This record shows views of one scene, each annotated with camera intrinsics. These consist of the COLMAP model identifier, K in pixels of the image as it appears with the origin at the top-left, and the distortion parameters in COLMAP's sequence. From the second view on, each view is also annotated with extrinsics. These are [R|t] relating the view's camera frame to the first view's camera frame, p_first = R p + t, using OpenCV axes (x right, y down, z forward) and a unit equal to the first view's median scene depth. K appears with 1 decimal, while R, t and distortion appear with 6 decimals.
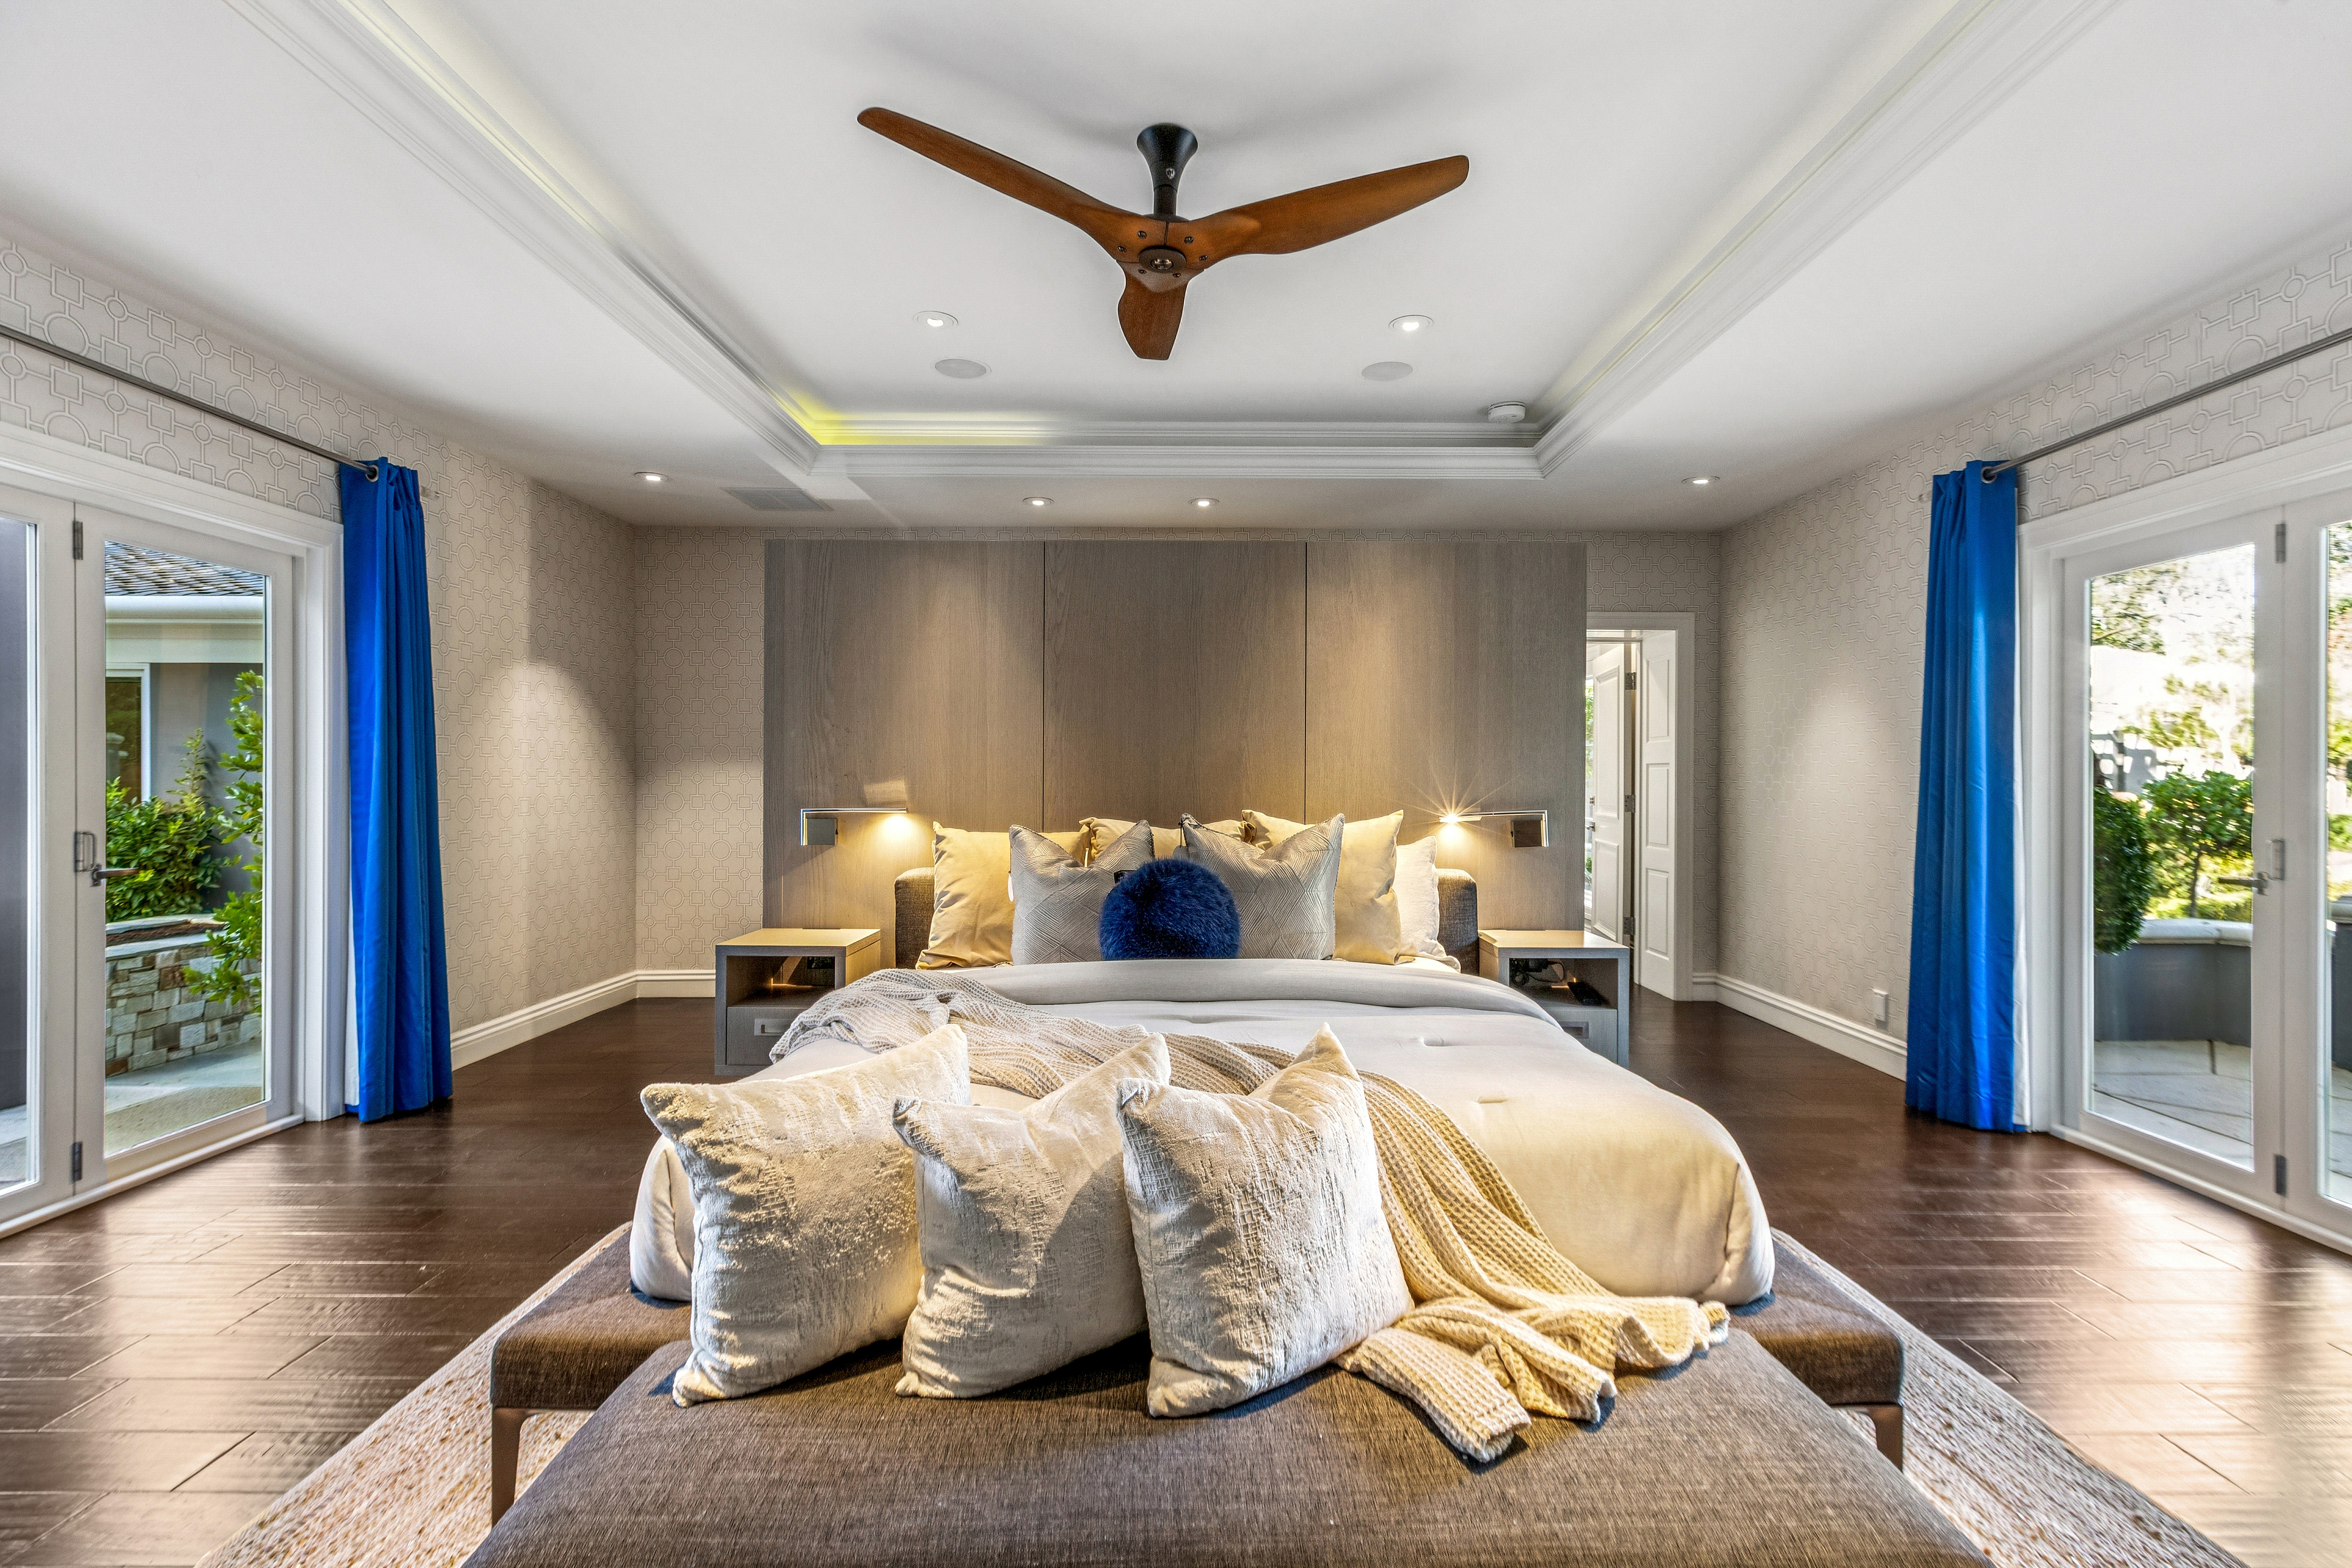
lens RADIAL K [[1040.7, 0, 1176.0], [0, 1040.7, 784.0], [0, 0, 1]] dist [-0.002694, -0.000484]
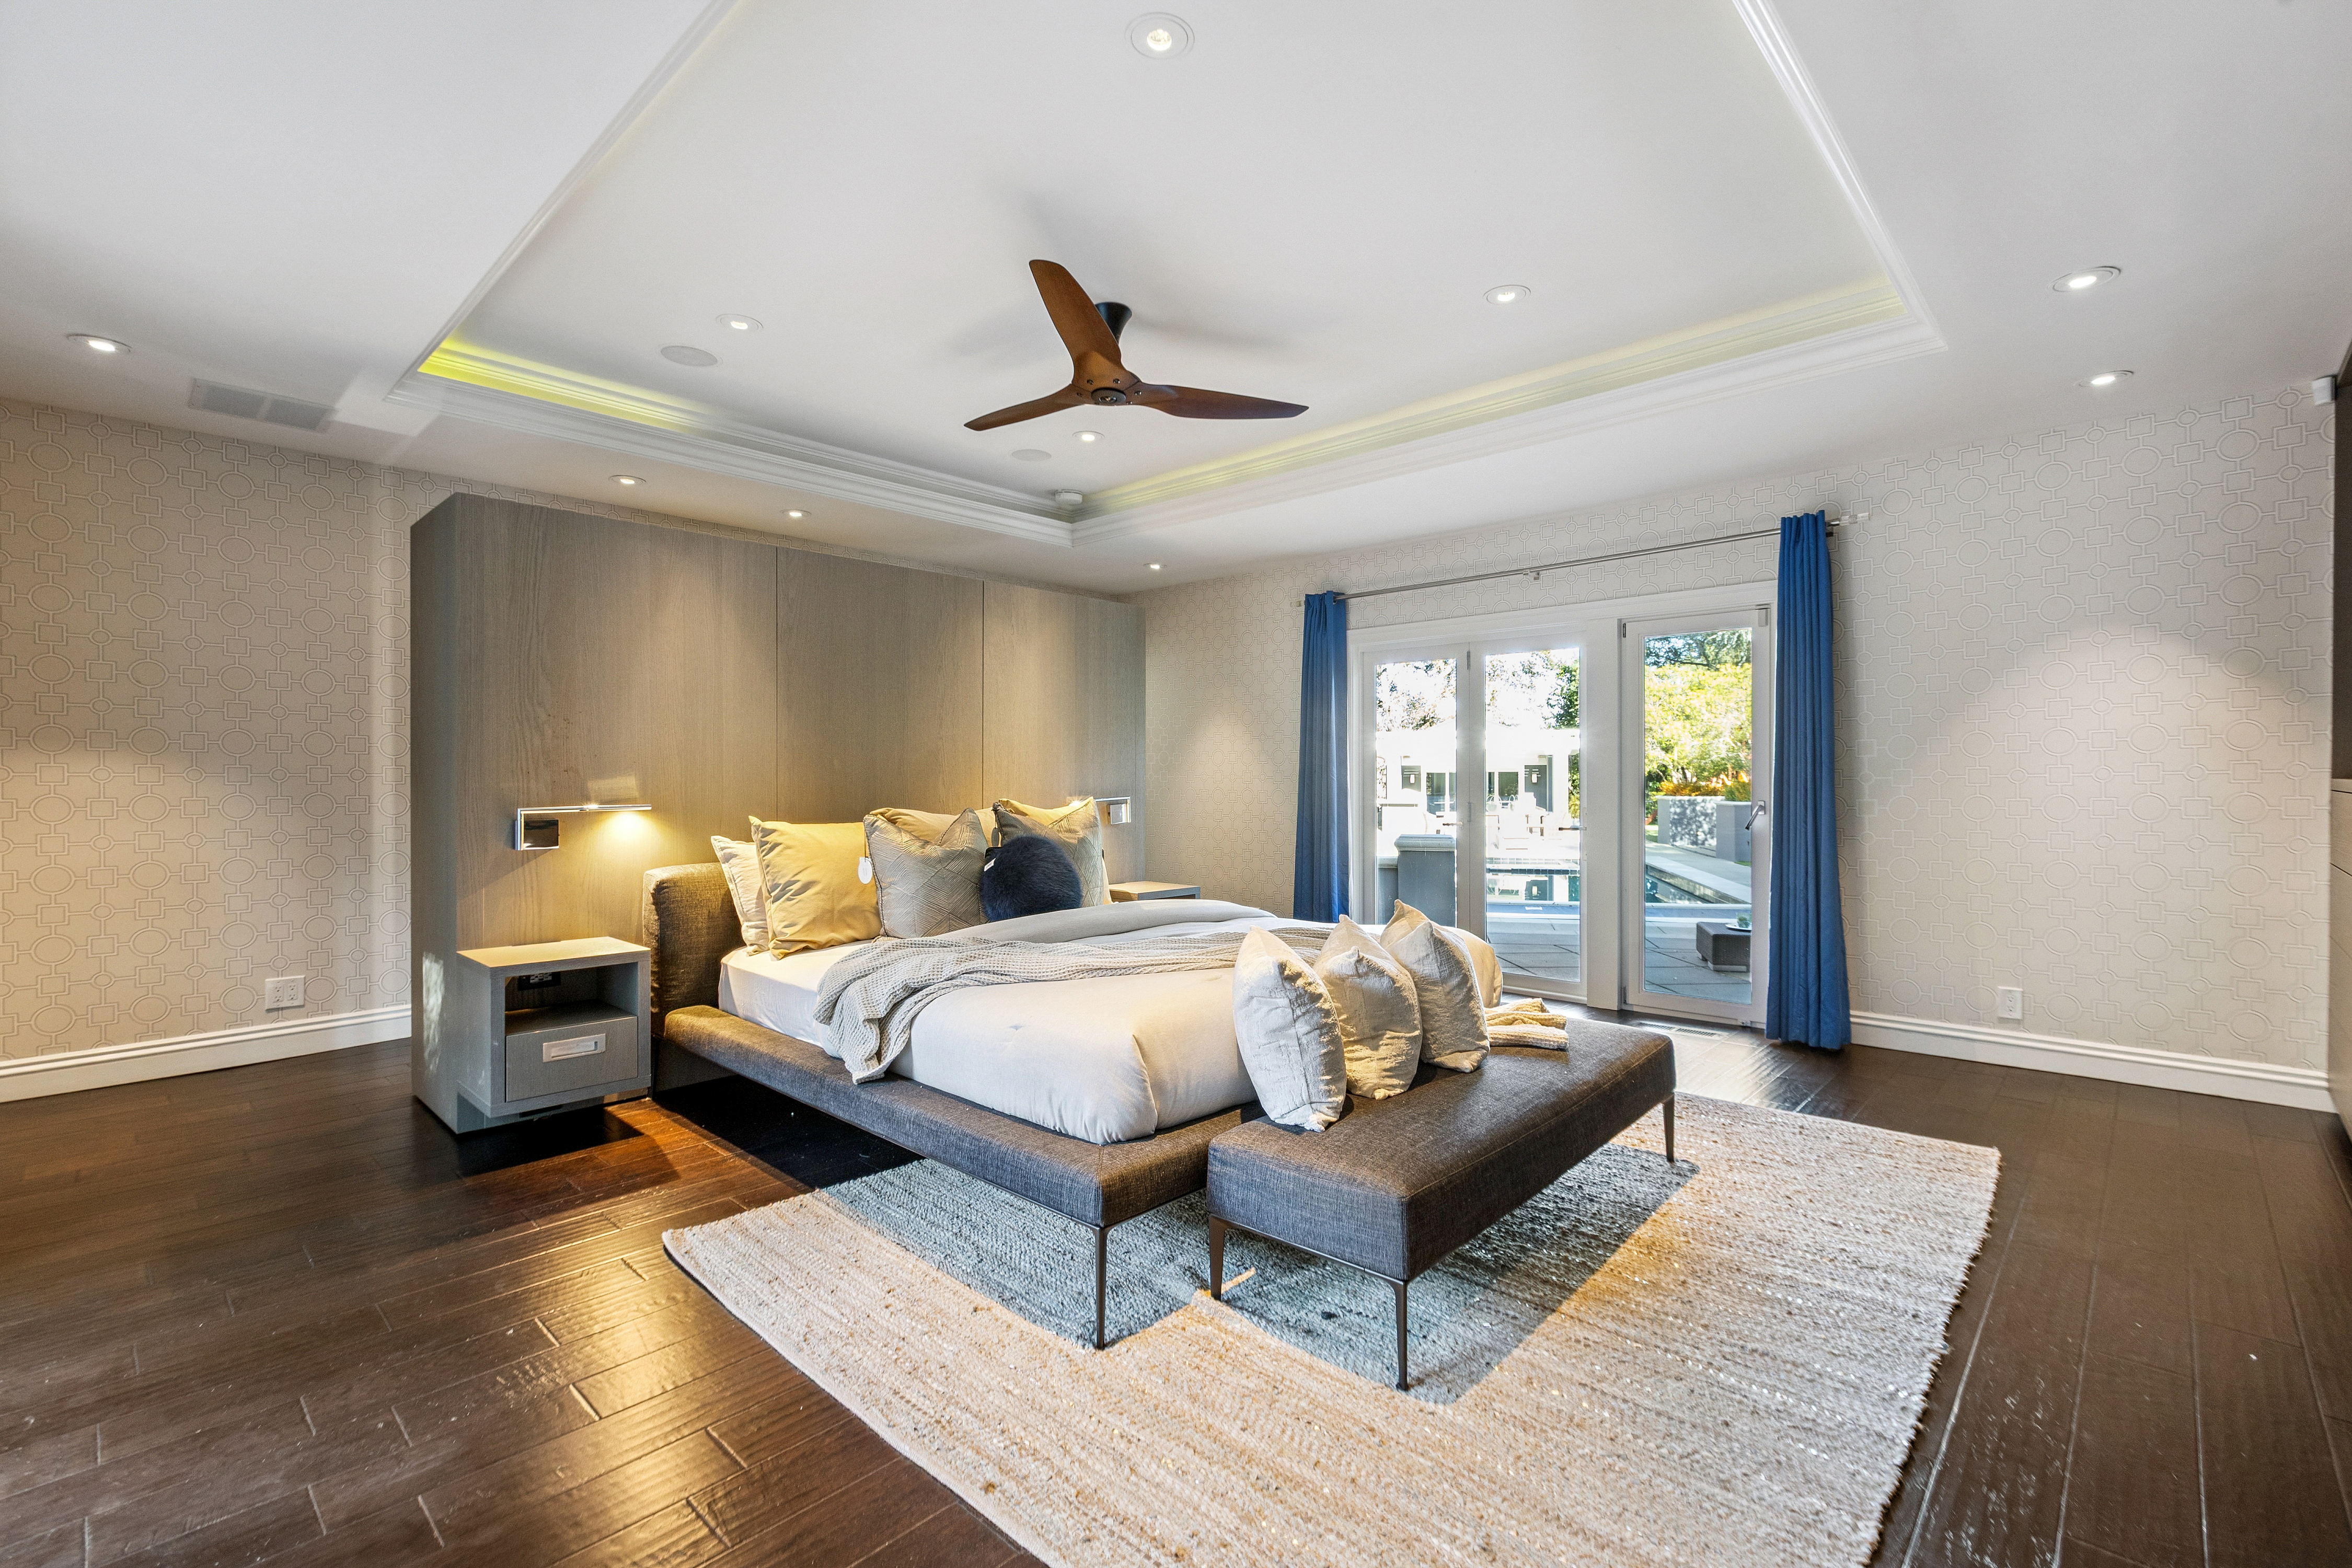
lens RADIAL K [[1040.7, 0, 1176.0], [0, 1040.7, 784.0], [0, 0, 1]] dist [-0.002694, -0.000484]
pose [[0.685868, -0.008044, 0.727682, -0.614632], [0.004903, 0.999967, 0.006433, -0.000046], [-0.727710, -0.000845, 0.685885, -0.008021]]
